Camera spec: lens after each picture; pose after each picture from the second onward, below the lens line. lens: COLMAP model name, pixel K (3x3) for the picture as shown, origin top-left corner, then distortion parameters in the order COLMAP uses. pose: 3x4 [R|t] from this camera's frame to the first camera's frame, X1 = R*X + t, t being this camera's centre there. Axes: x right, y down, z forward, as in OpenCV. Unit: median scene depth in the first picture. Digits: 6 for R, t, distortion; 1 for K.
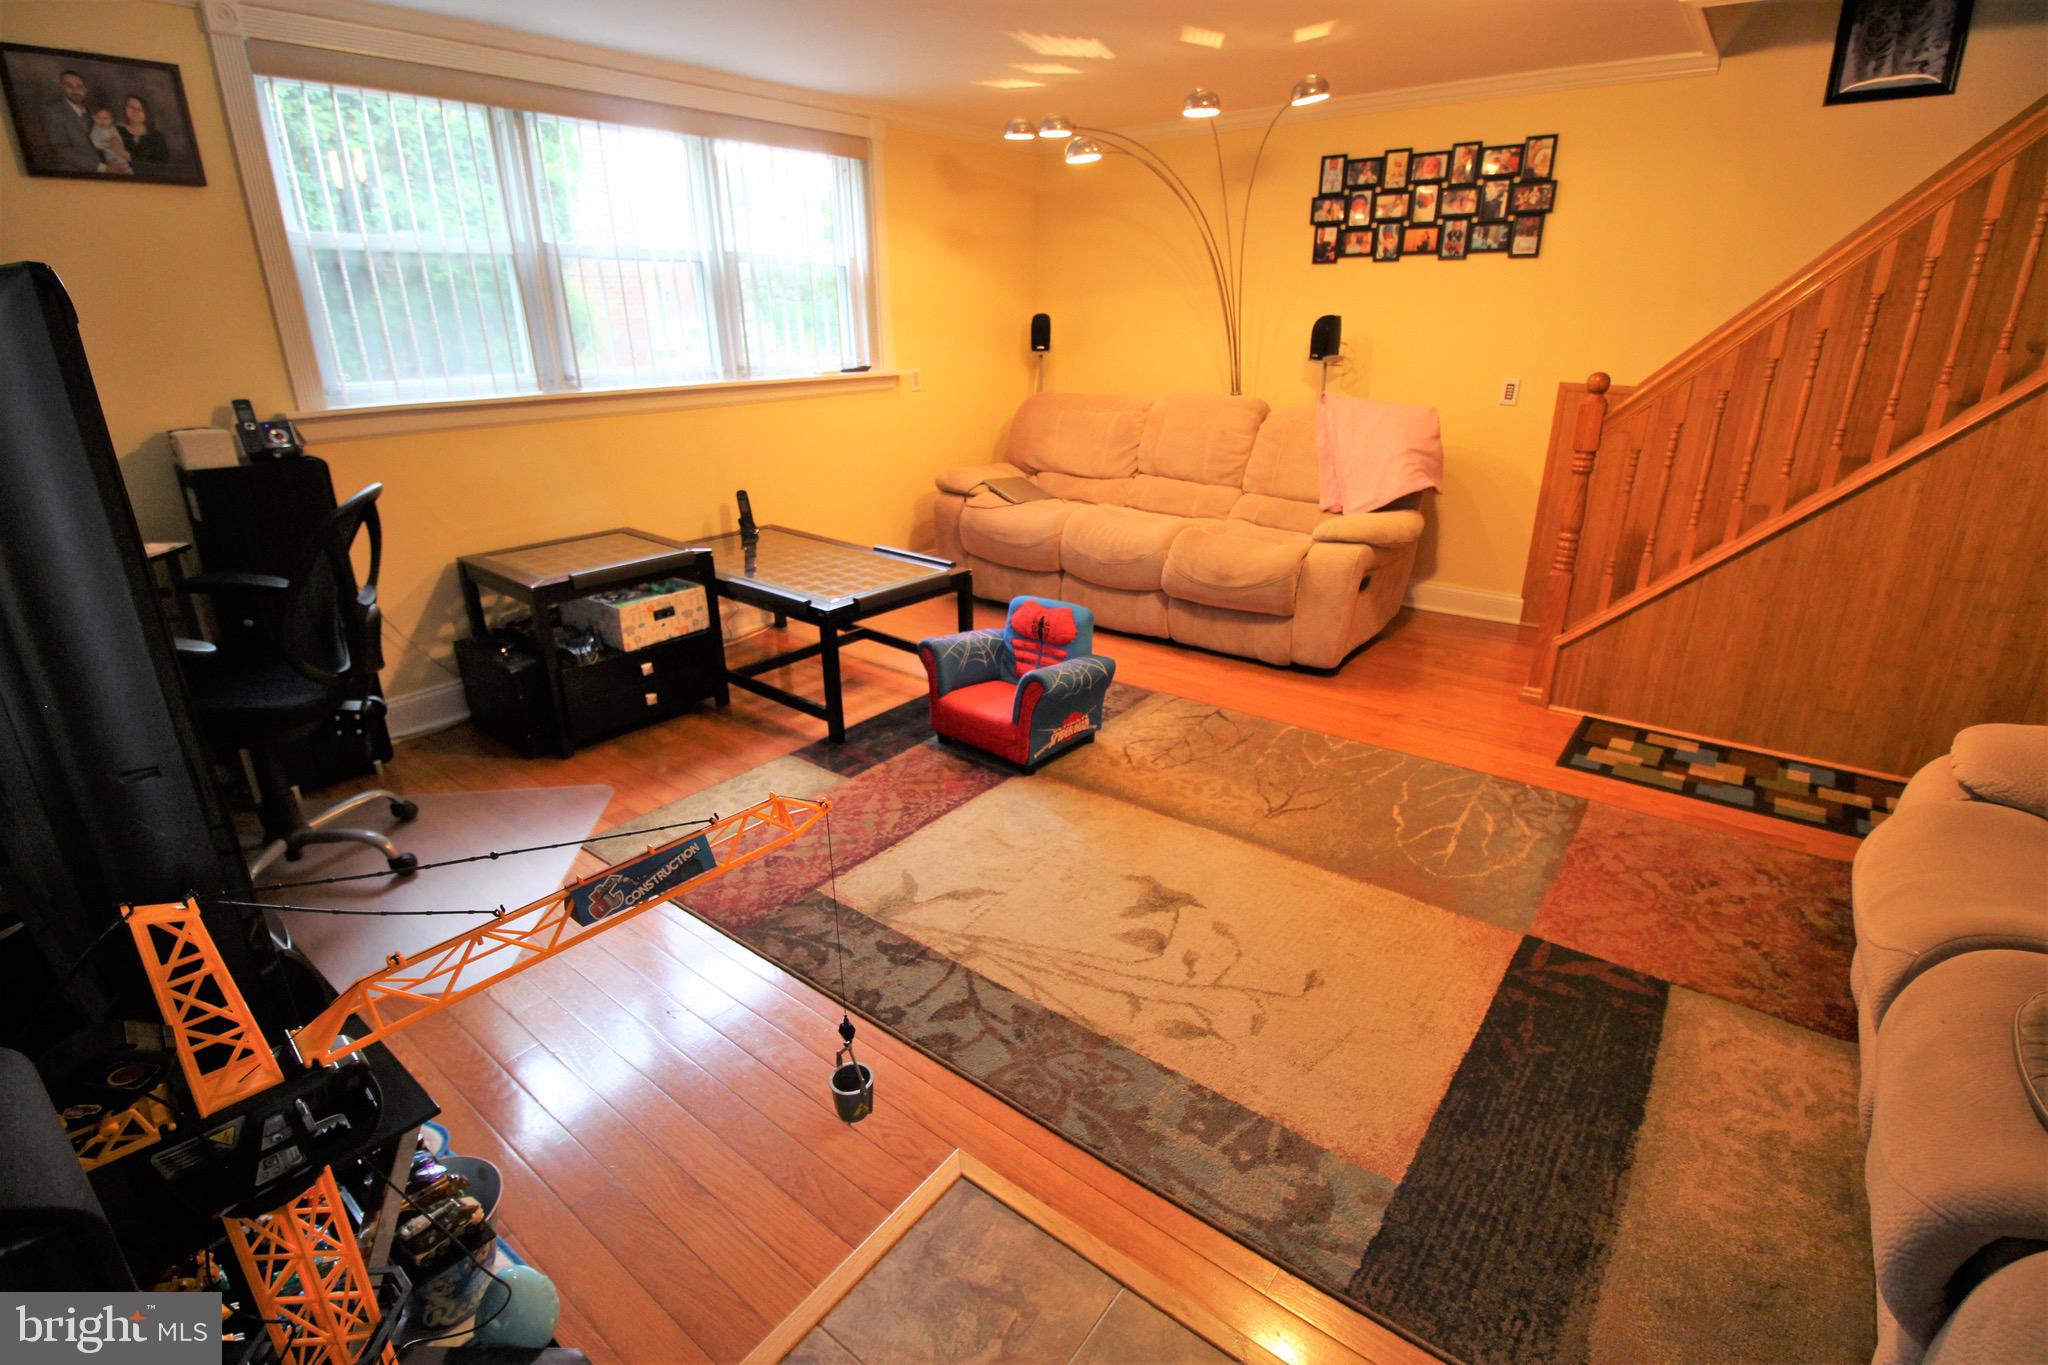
lens RADIAL K [[951.6, 0, 1017.4], [0, 951.6, 681.1], [0, 0, 1]] dist [-0.005627, -0.007758]
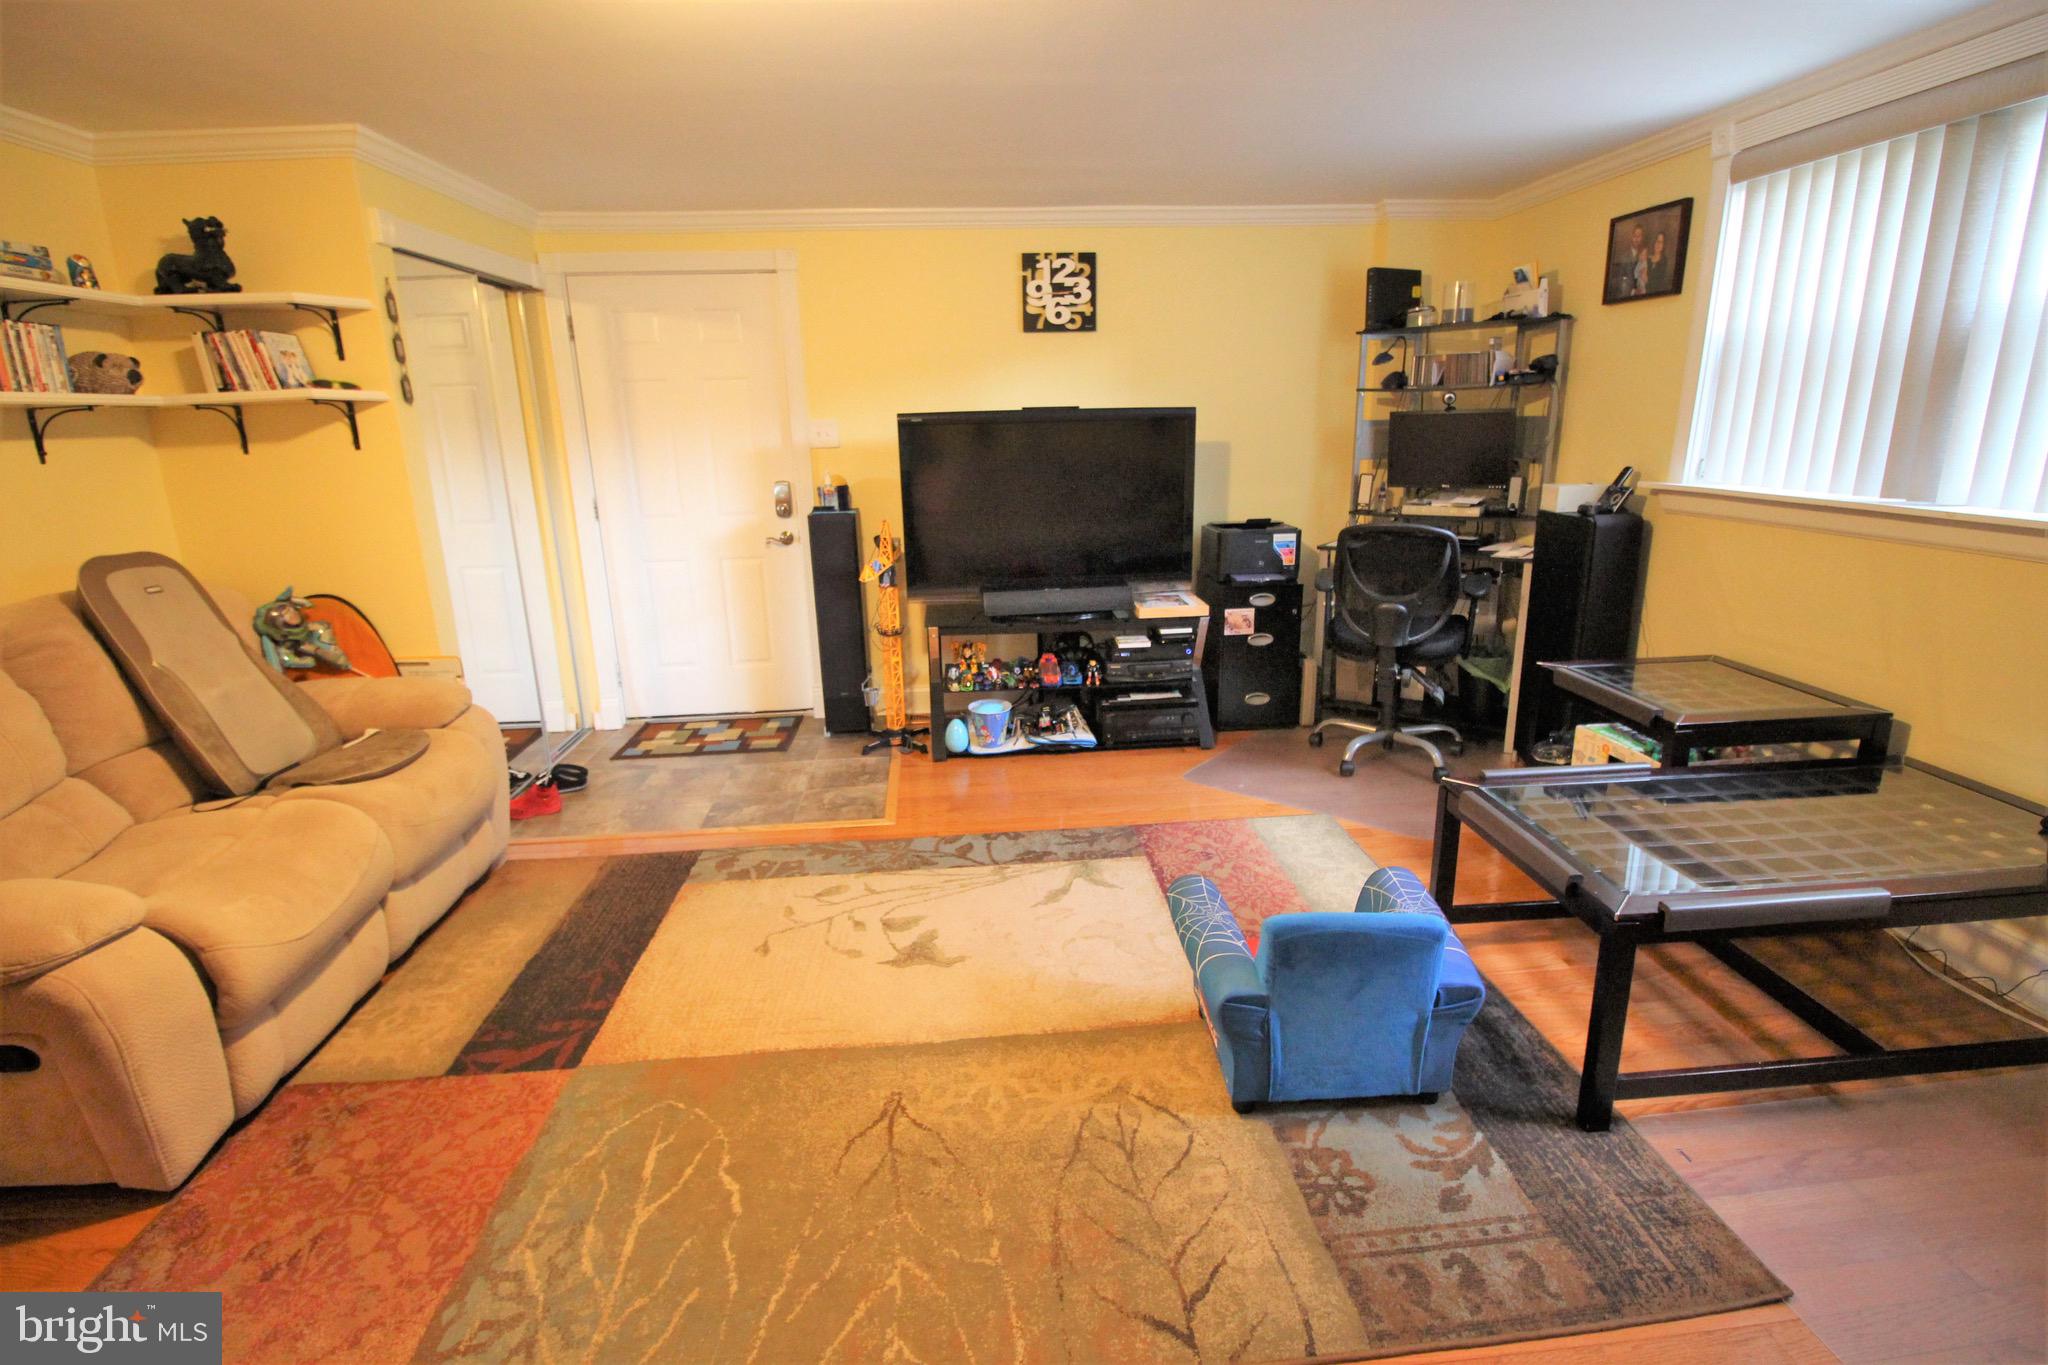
lens RADIAL K [[951.6, 0, 1025.2], [0, 951.6, 668.6], [0, 0, 1]] dist [-0.005627, -0.007758]
pose [[-0.729621, 0.198284, -0.654475, 0.683691], [-0.211896, 0.844388, 0.492046, -0.578566], [0.650195, 0.497688, -0.574067, 1.493789]]
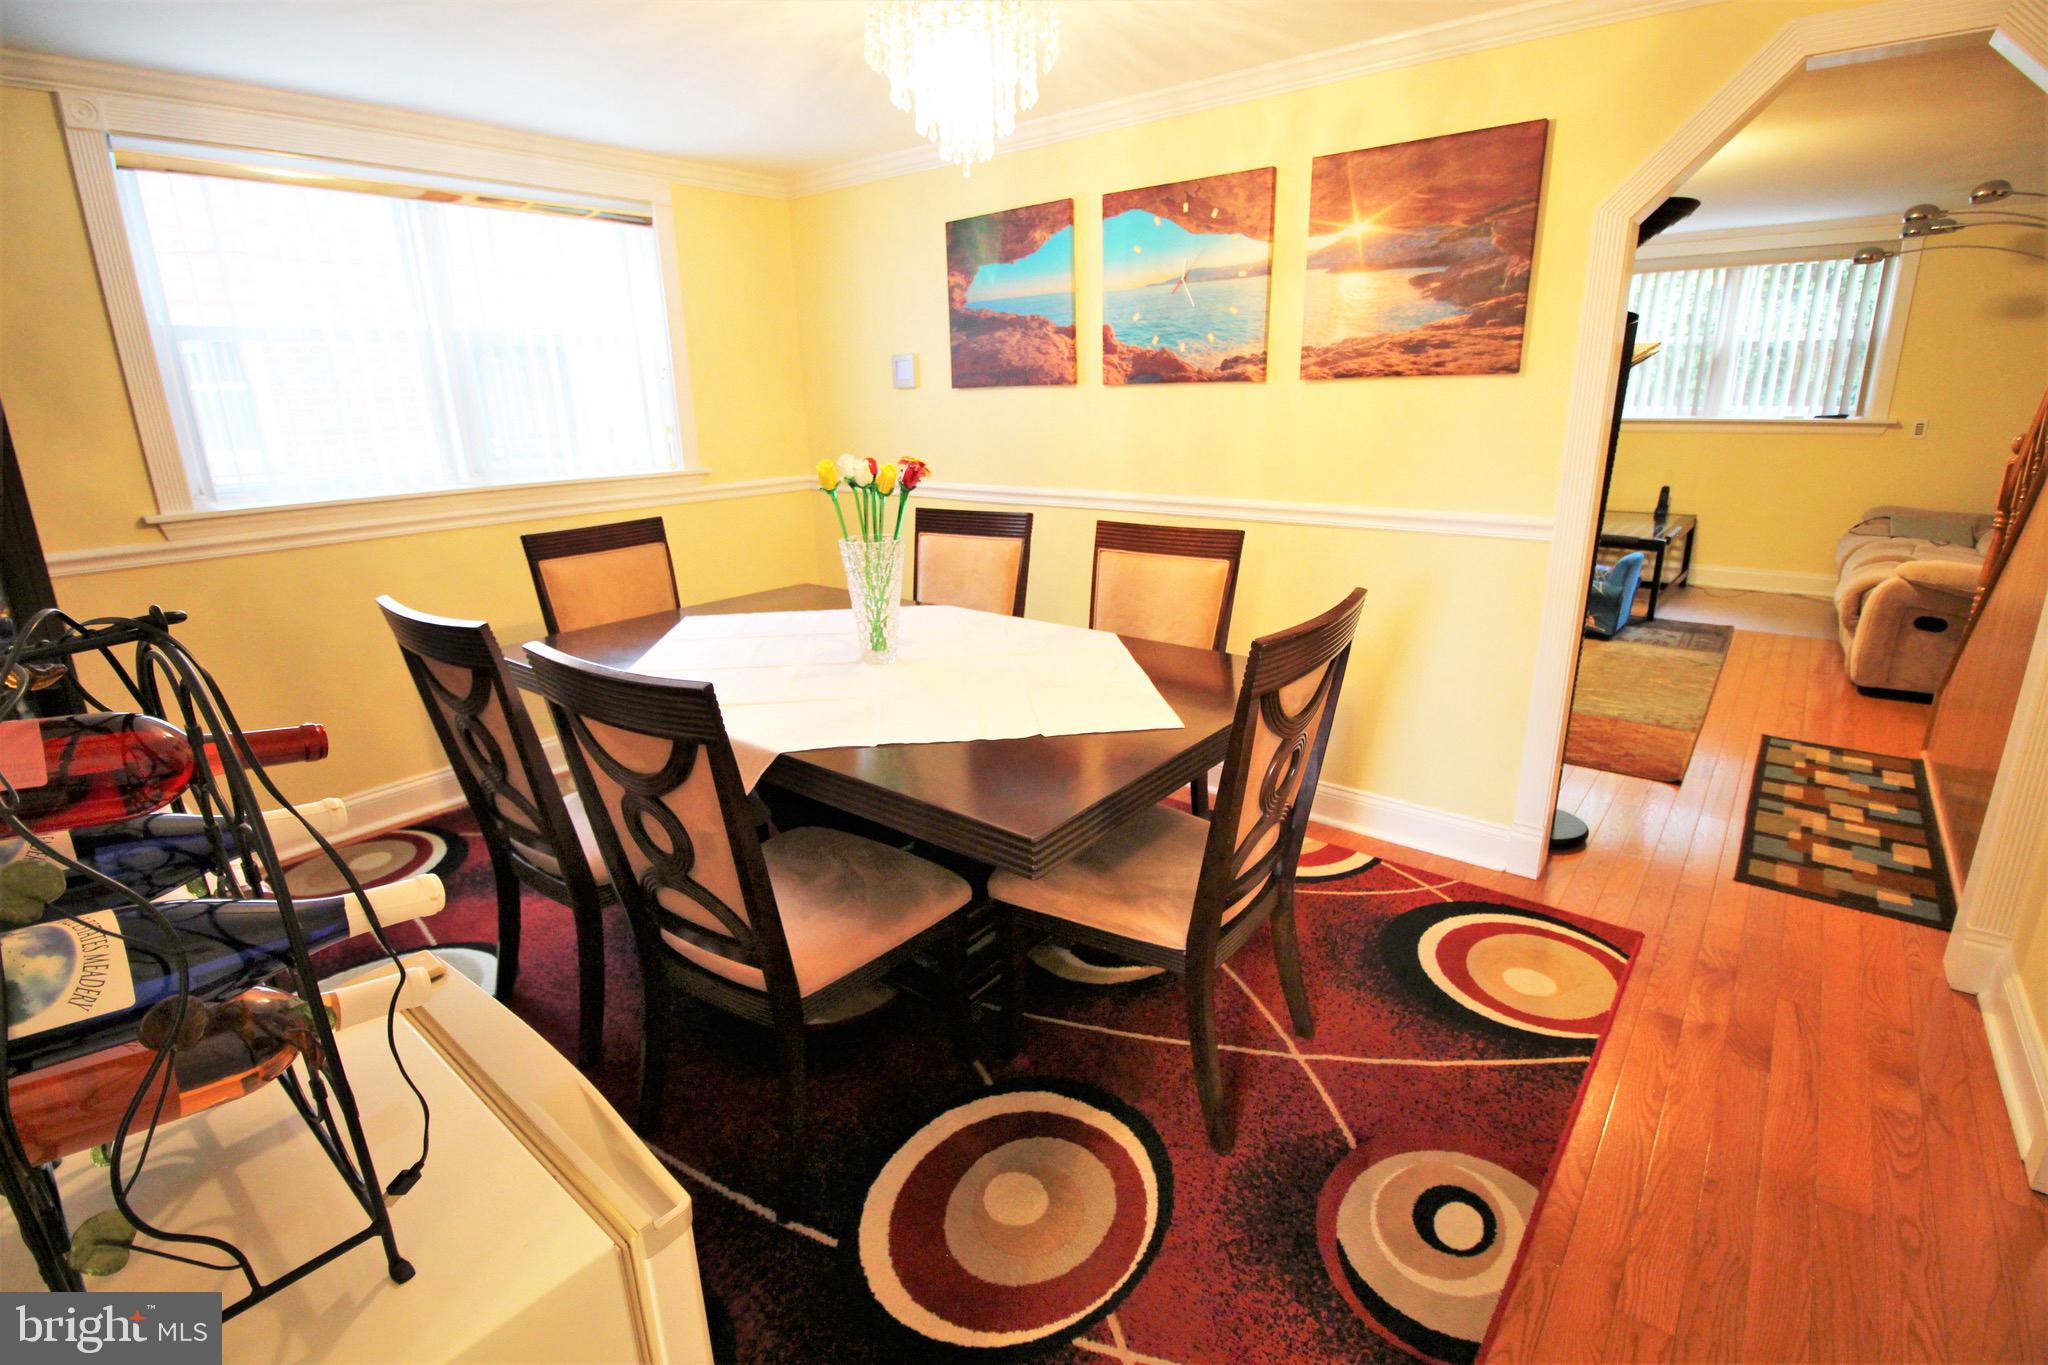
lens RADIAL K [[951.6, 0, 1023.9], [0, 951.6, 678.1], [0, 0, 1]] dist [-0.005627, -0.007758]
pose [[-0.020204, 0.296727, -0.954749, 2.244779], [-0.317526, 0.903600, 0.287550, -0.040230], [0.948034, 0.308967, 0.075962, -0.085841]]
